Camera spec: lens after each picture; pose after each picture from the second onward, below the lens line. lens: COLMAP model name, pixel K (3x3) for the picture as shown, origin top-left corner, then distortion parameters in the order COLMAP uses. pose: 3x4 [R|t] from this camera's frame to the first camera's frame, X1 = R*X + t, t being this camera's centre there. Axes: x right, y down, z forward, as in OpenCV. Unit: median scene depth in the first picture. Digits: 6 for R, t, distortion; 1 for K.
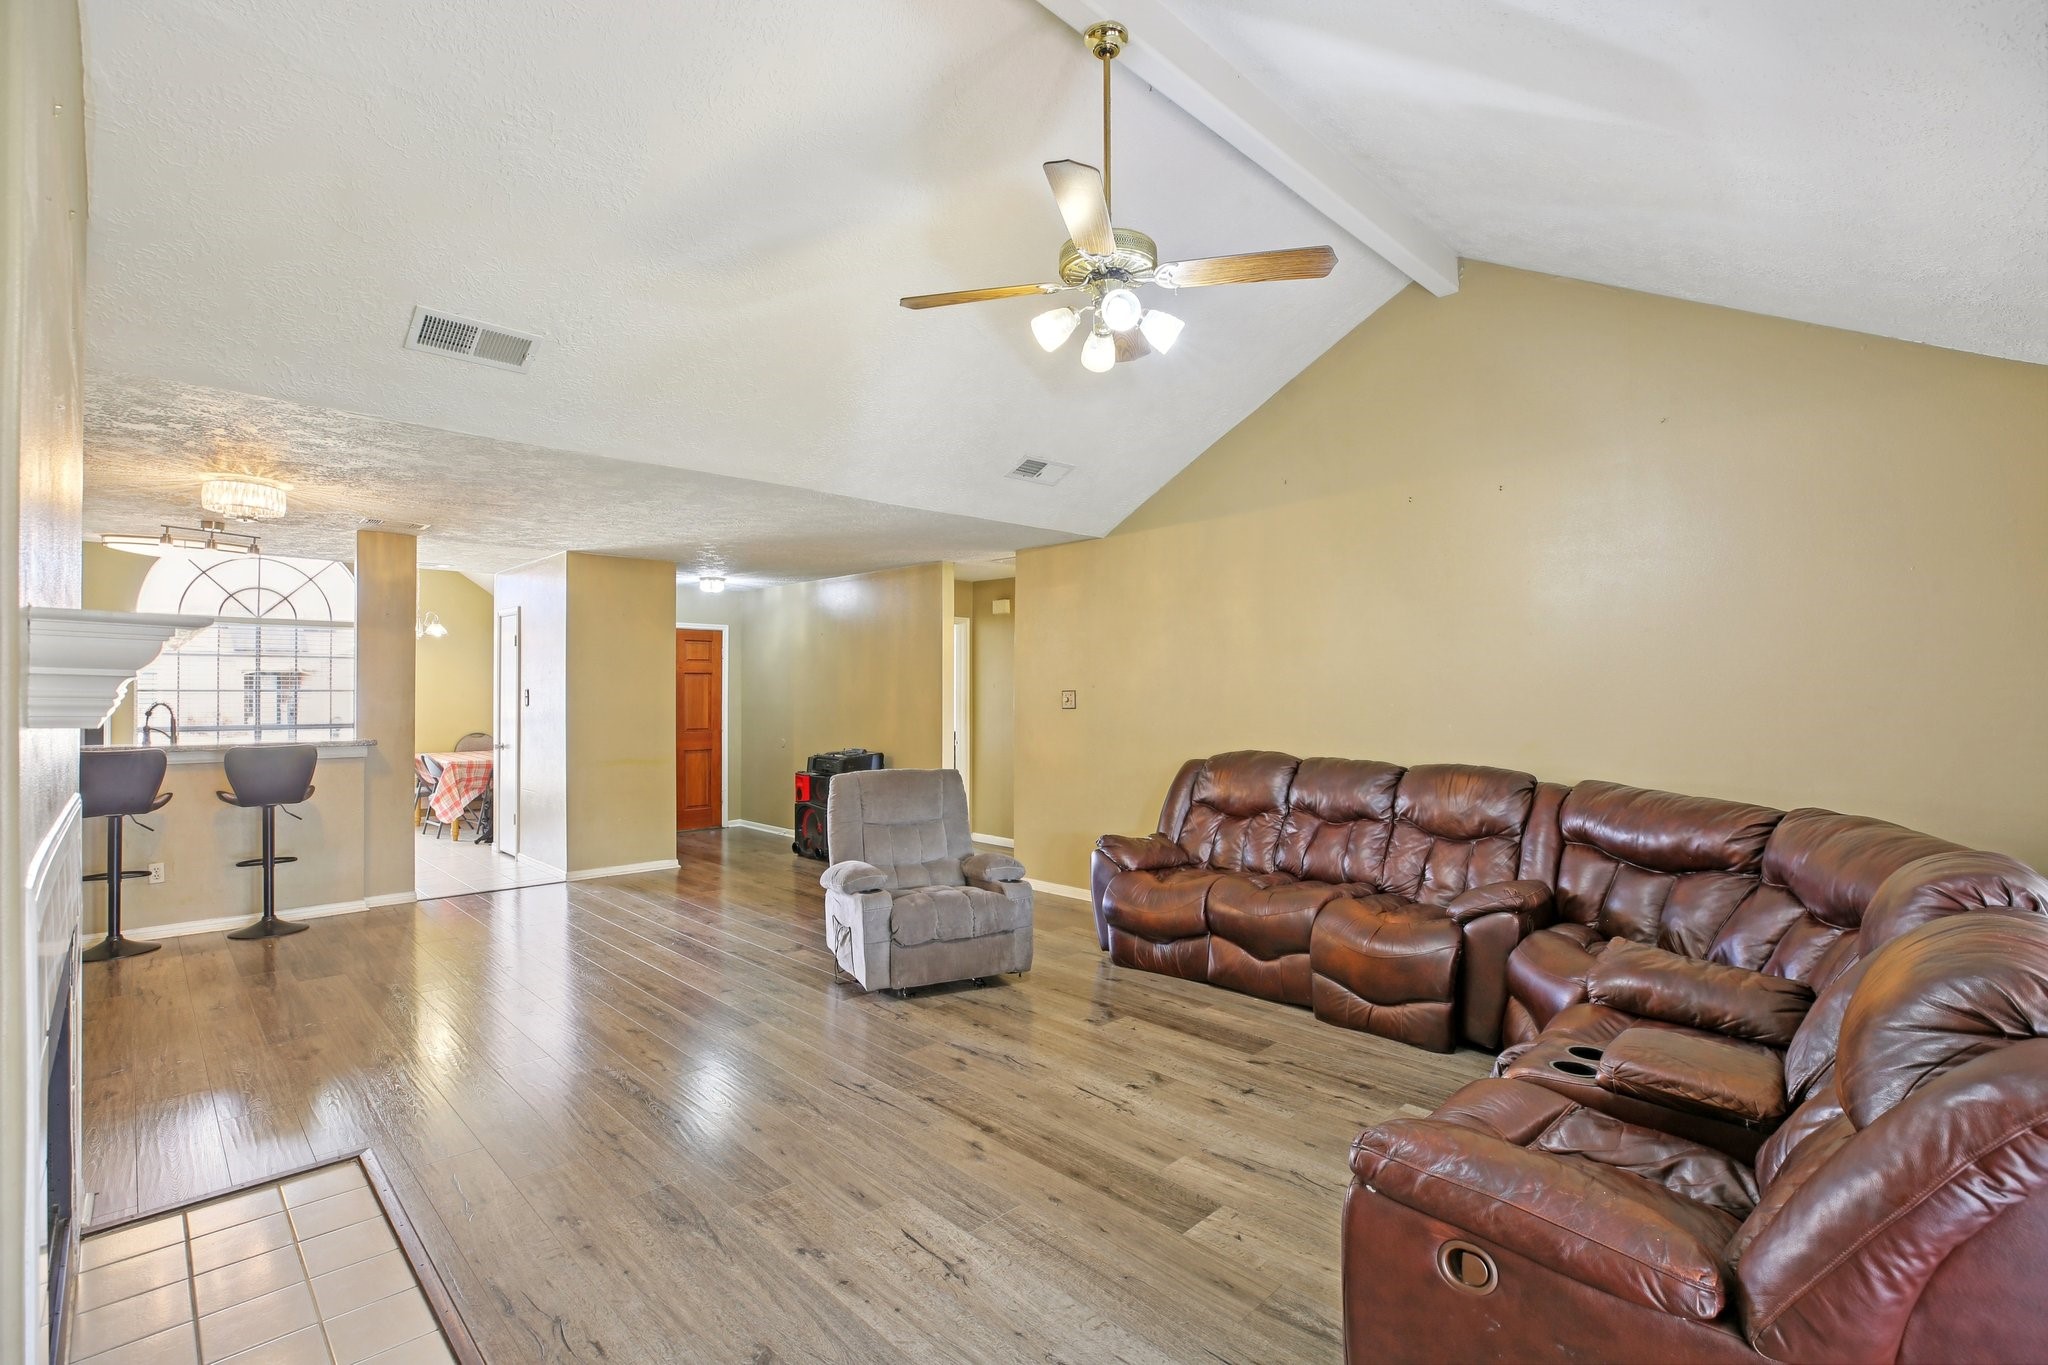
lens RADIAL K [[944.5, 0, 1025.8], [0, 944.5, 682.5], [0, 0, 1]] dist [-0.028332, 0.004156]
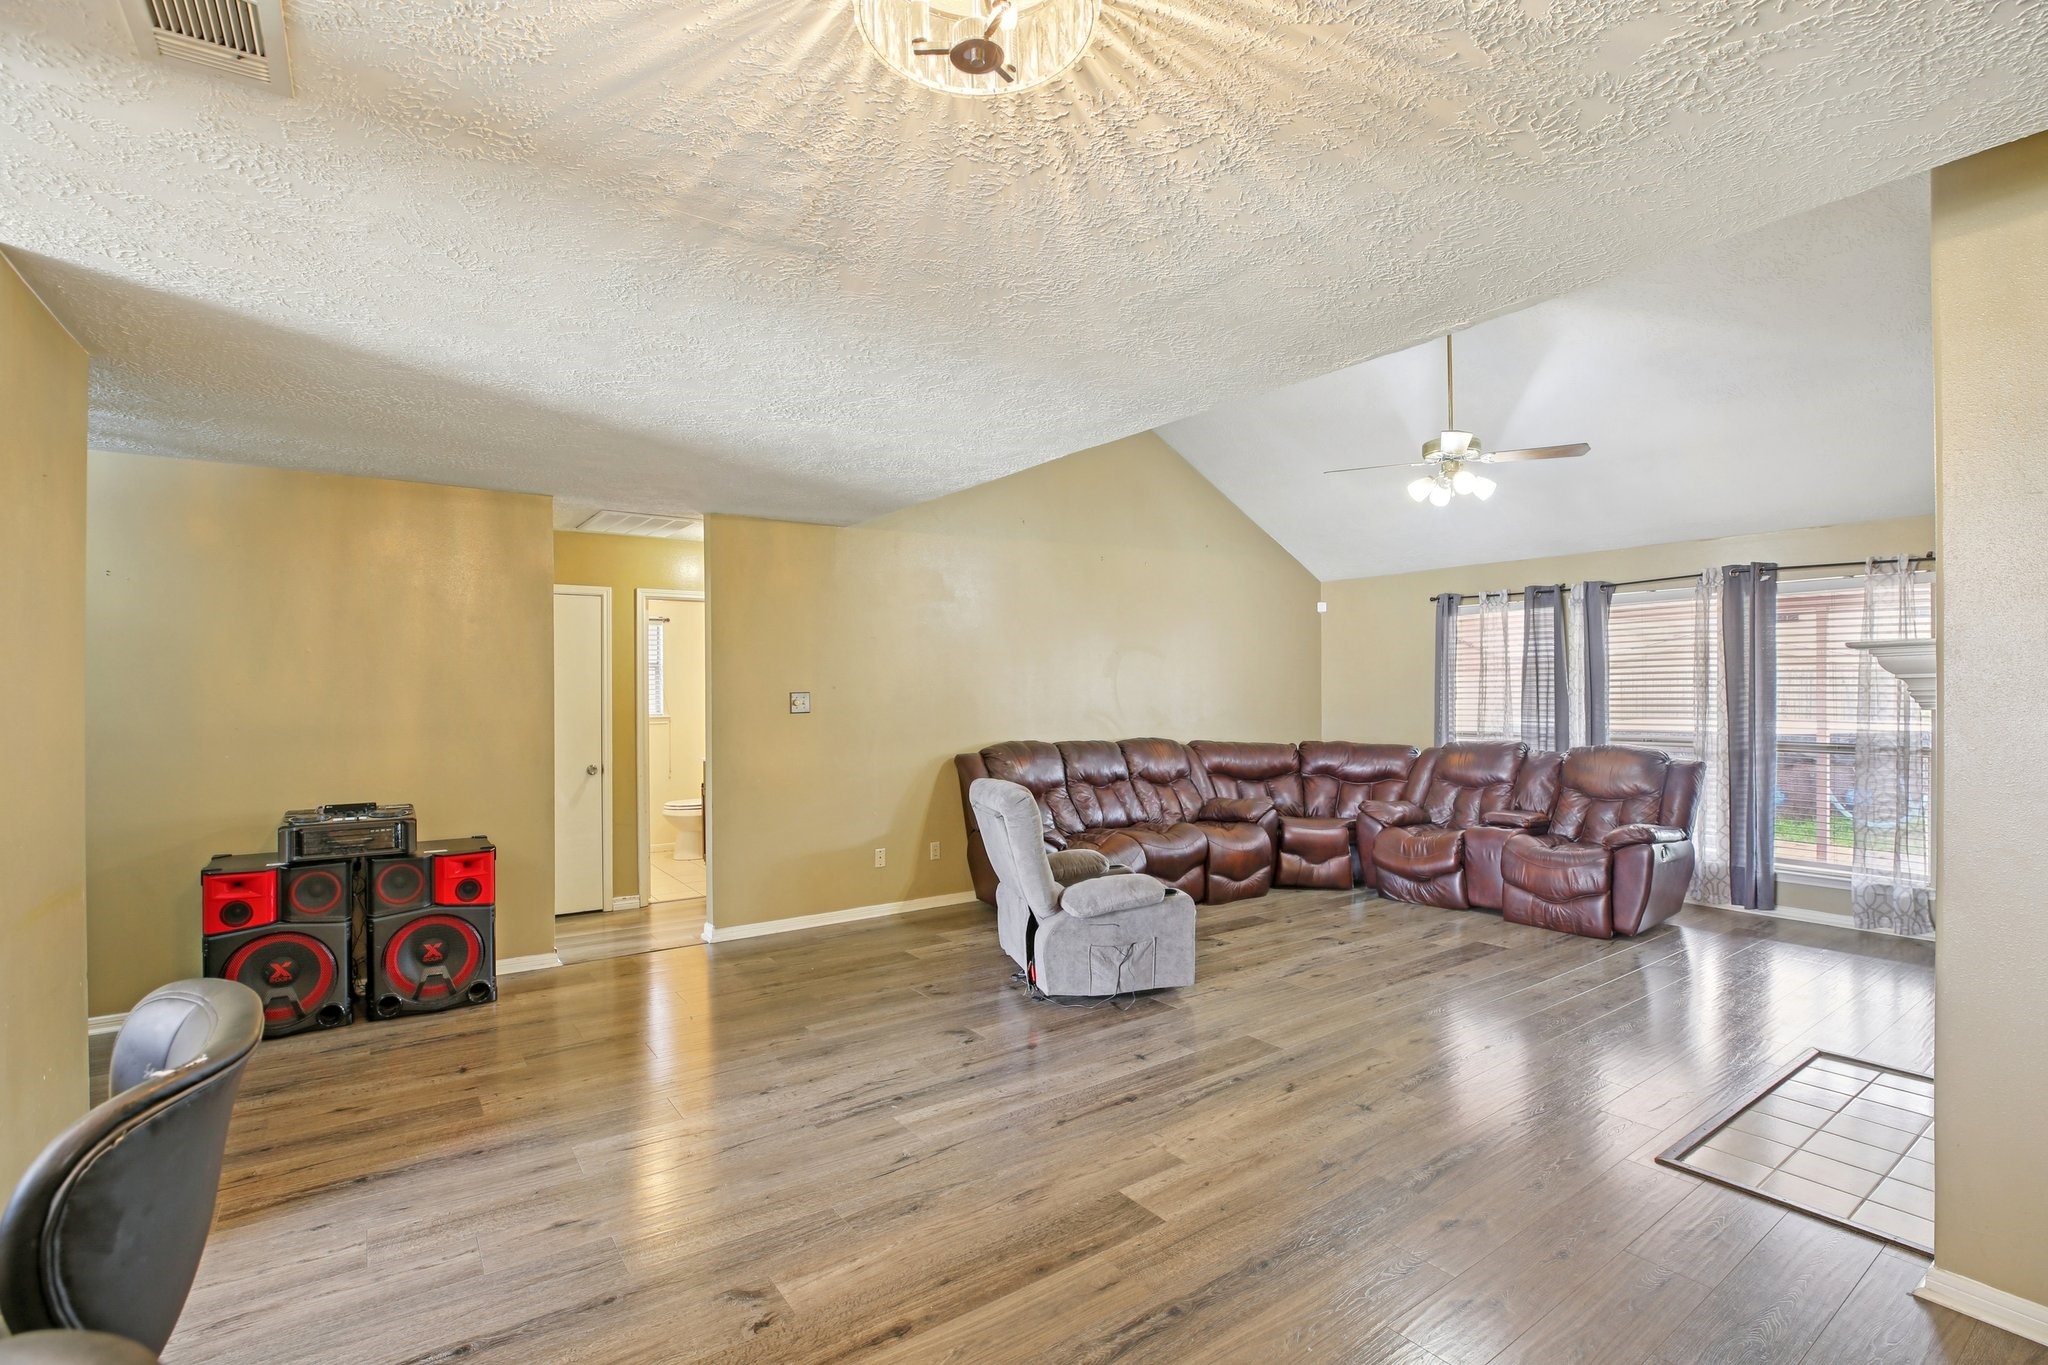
lens RADIAL K [[944.5, 0, 1033.3], [0, 944.5, 687.1], [0, 0, 1]] dist [-0.028332, 0.004156]
pose [[0.140705, 0.003602, 0.990045, -1.349103], [-0.006180, 0.999977, -0.002760, 0.009879], [-0.990032, -0.005731, 0.140724, 1.154288]]
